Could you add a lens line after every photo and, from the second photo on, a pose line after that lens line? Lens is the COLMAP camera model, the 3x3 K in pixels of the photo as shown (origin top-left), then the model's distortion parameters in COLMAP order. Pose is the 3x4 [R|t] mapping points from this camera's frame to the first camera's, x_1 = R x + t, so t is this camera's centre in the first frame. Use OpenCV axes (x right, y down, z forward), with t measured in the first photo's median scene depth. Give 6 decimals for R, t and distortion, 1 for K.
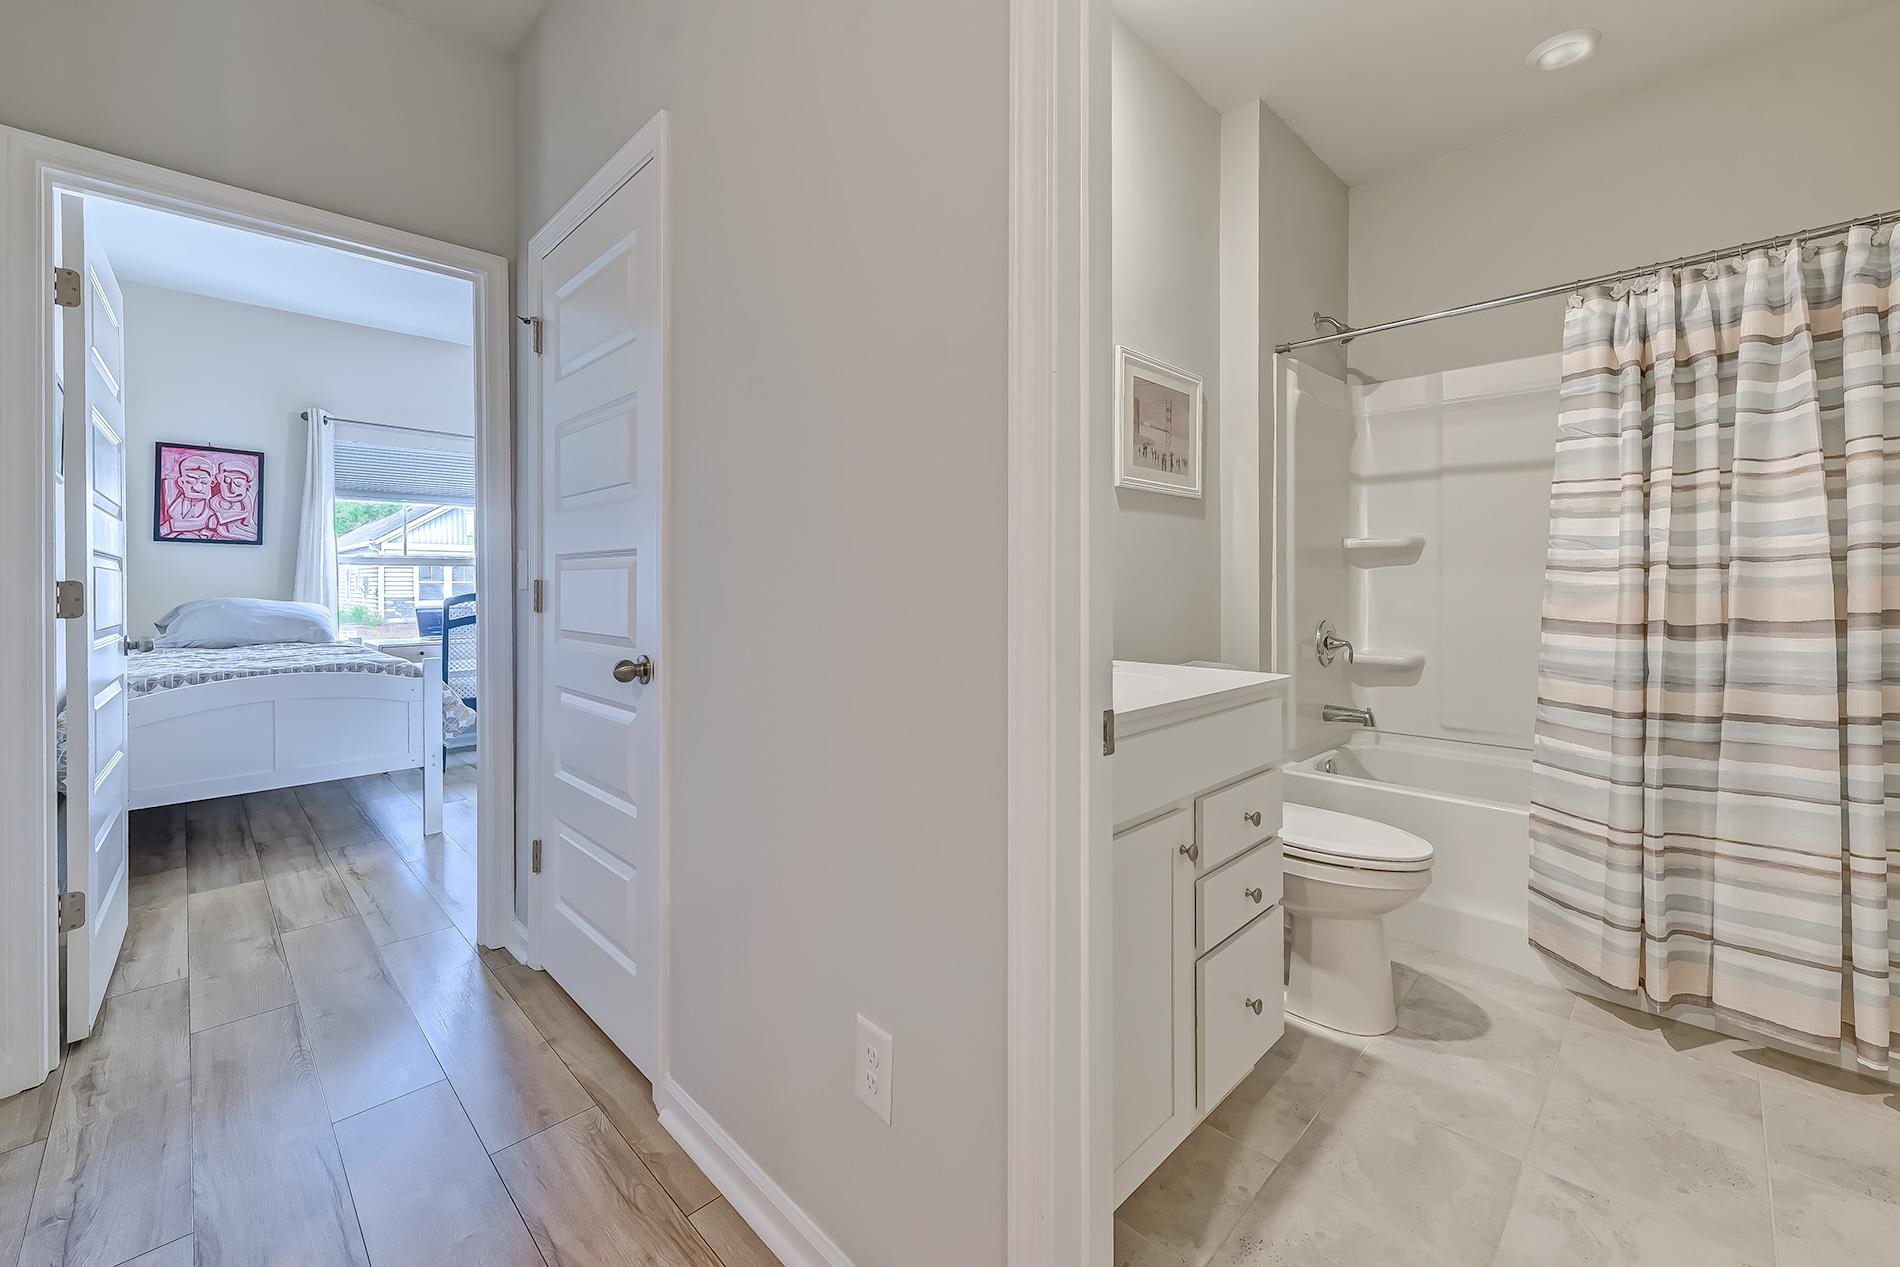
lens RADIAL K [[773.9, 0, 953.0], [0, 773.9, 582.3], [0, 0, 1]] dist [0.005115, -0.000179]
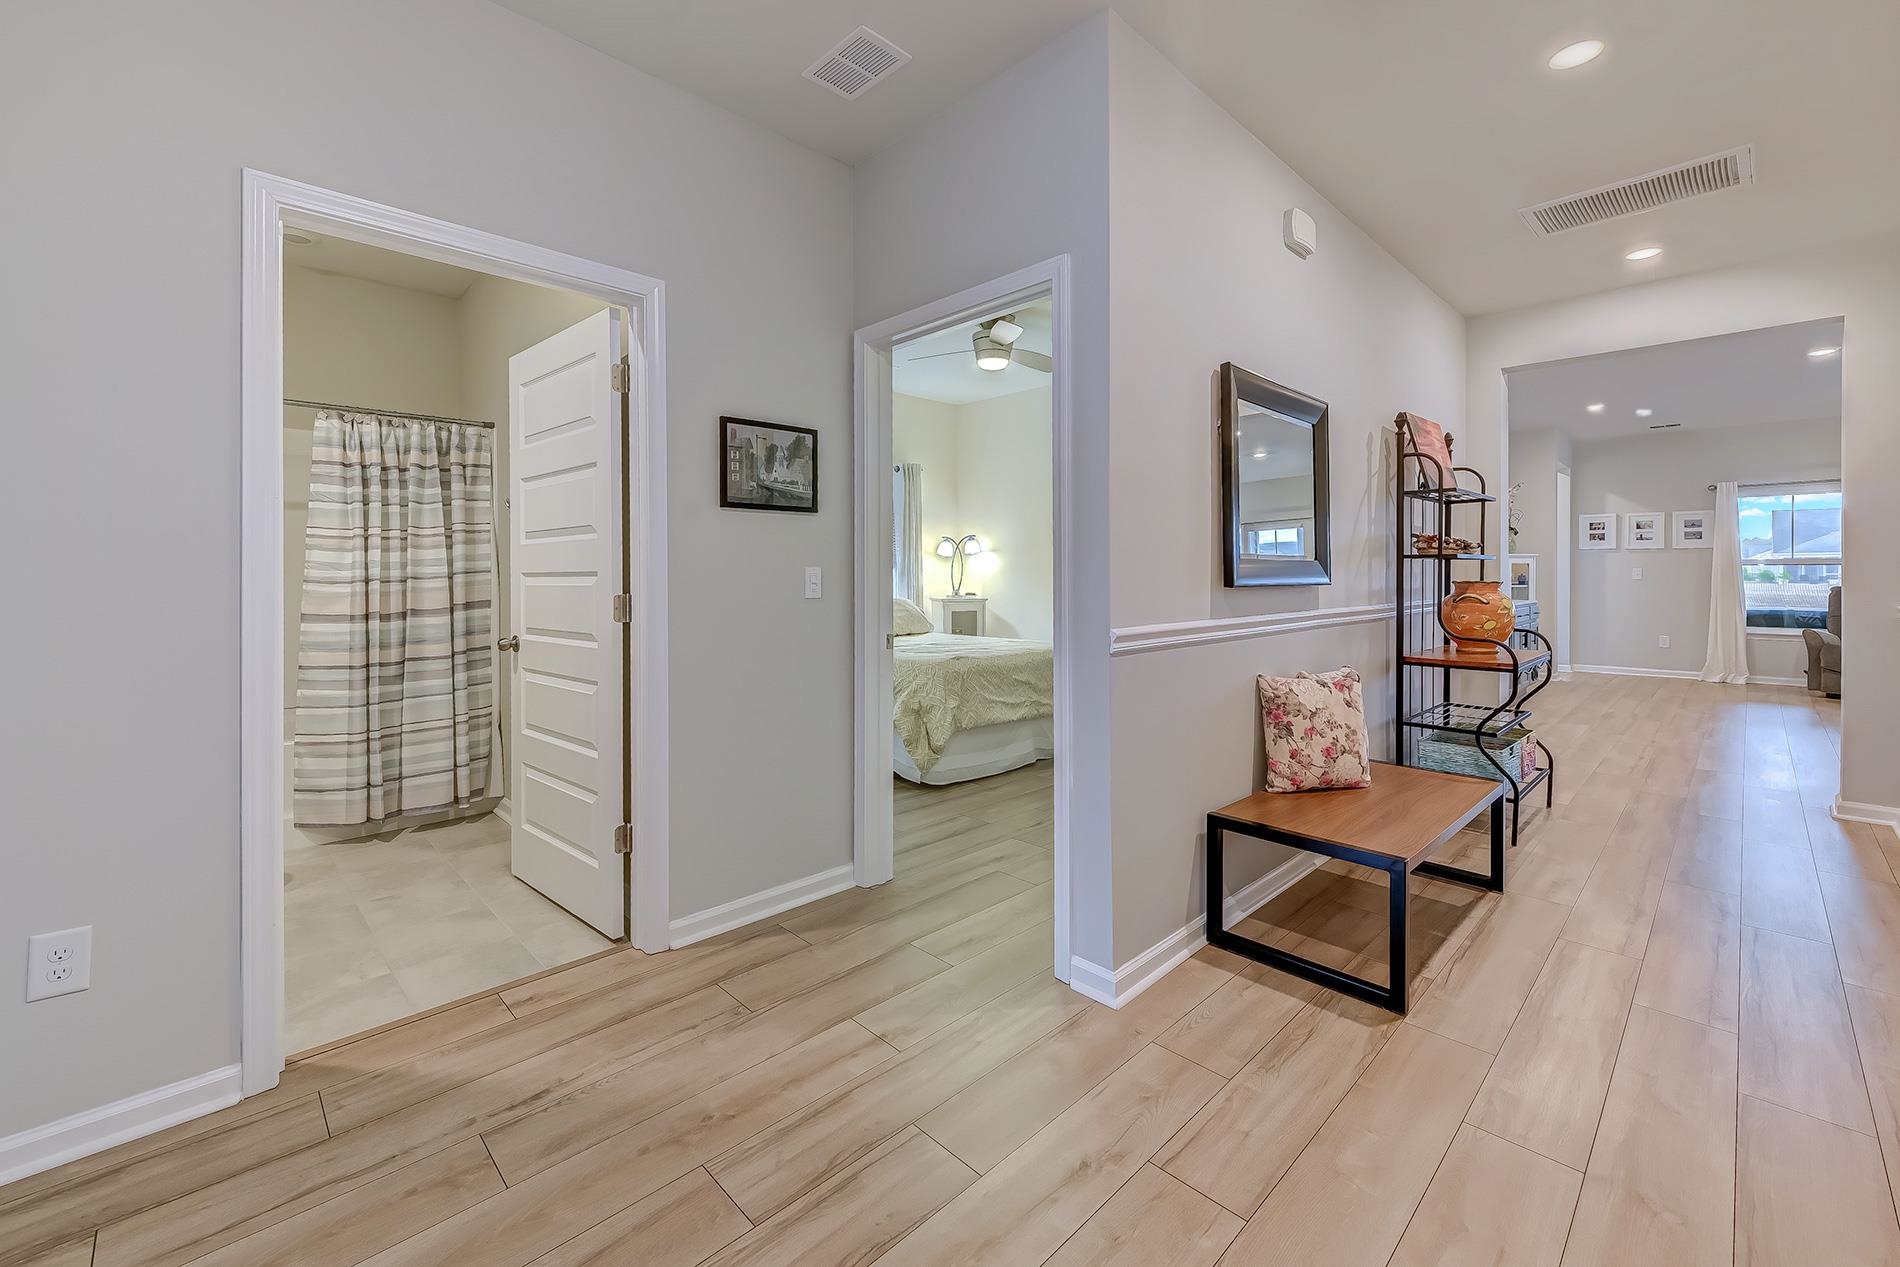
lens RADIAL K [[770.7, 0, 945.6], [0, 770.7, 576.0], [0, 0, 1]] dist [0.002729, -0.000215]
pose [[0.014739, -0.000174, 0.999891, -0.844749], [-0.001389, 0.999999, 0.000195, -0.035027], [-0.999890, -0.001392, 0.014739, -0.340580]]
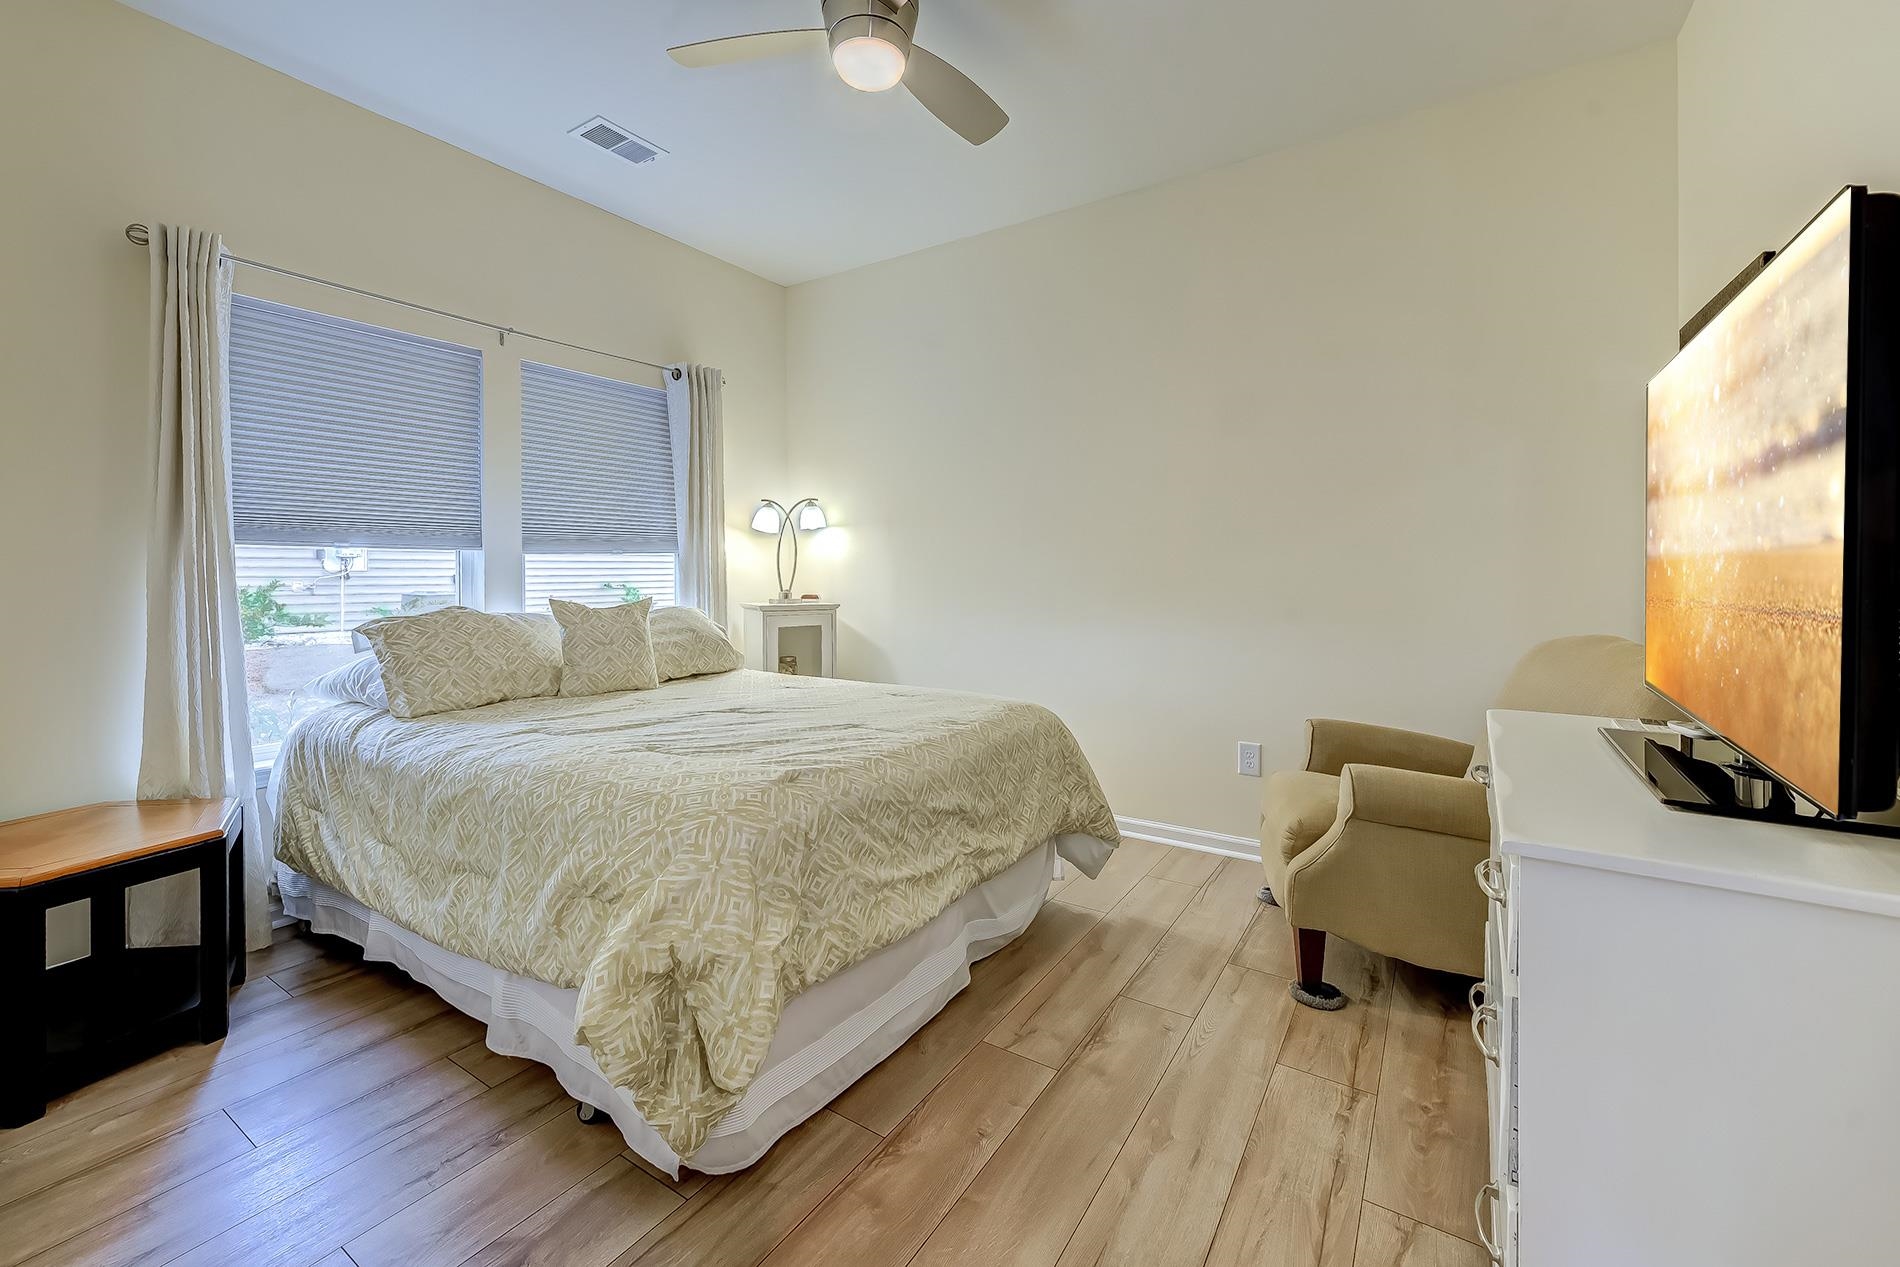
lens RADIAL K [[766.4, 0, 932.1], [0, 766.4, 584.4], [0, 0, 1]] dist [0.000726, 0.000090]
pose [[-0.188408, -0.014735, 0.981980, 0.551062], [-0.000283, 0.999888, 0.014949, -0.018308], [-0.982091, 0.002539, -0.188391, -0.336161]]
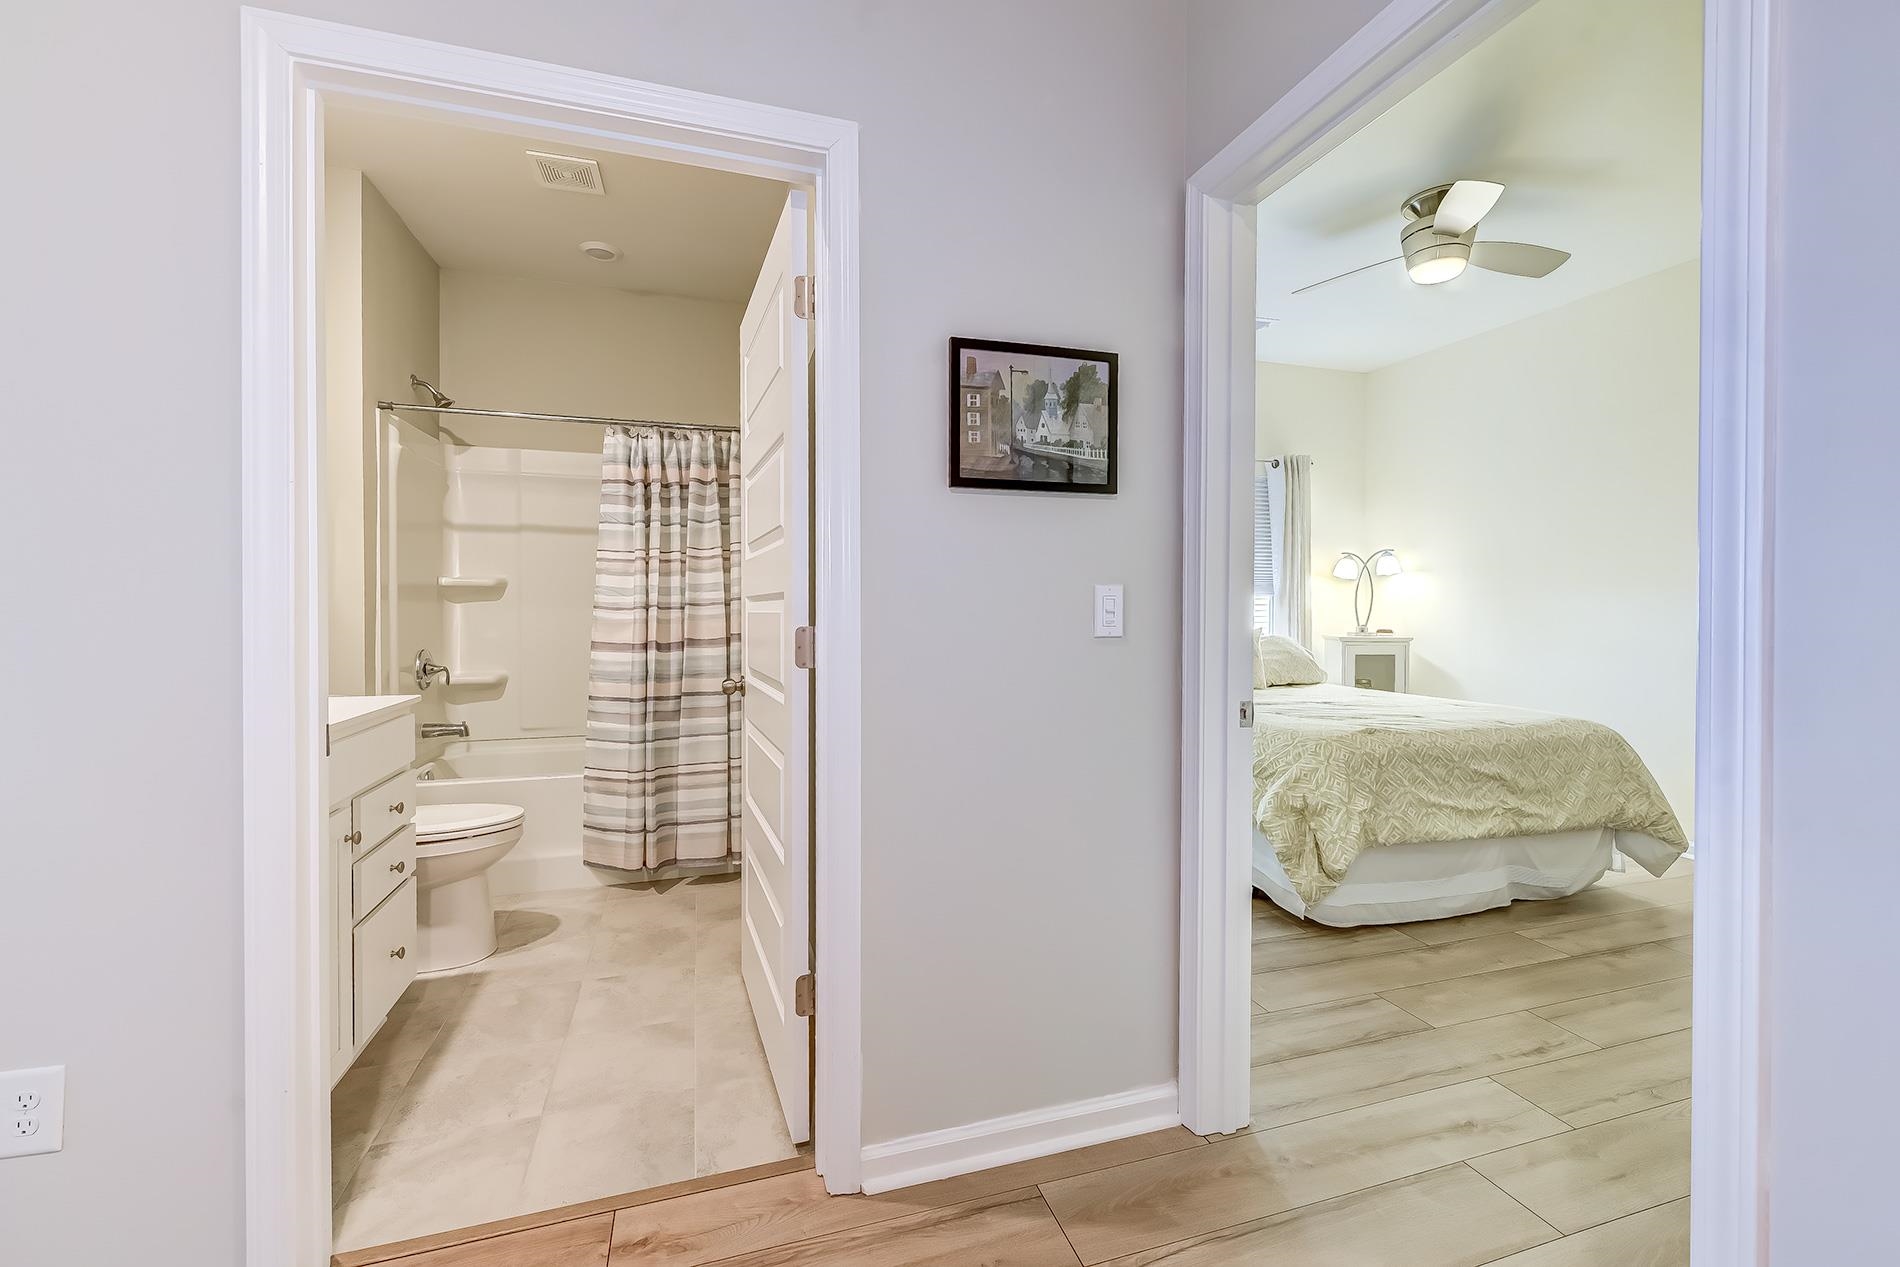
lens RADIAL K [[775.1, 0, 948.4], [0, 775.1, 616.5], [0, 0, 1]] dist [0.002845, -0.000153]
pose [[0.464383, -0.008745, 0.885591, -0.255306], [-0.004556, 0.999914, 0.012263, -0.025025], [-0.885623, -0.009730, 0.464304, -0.315864]]
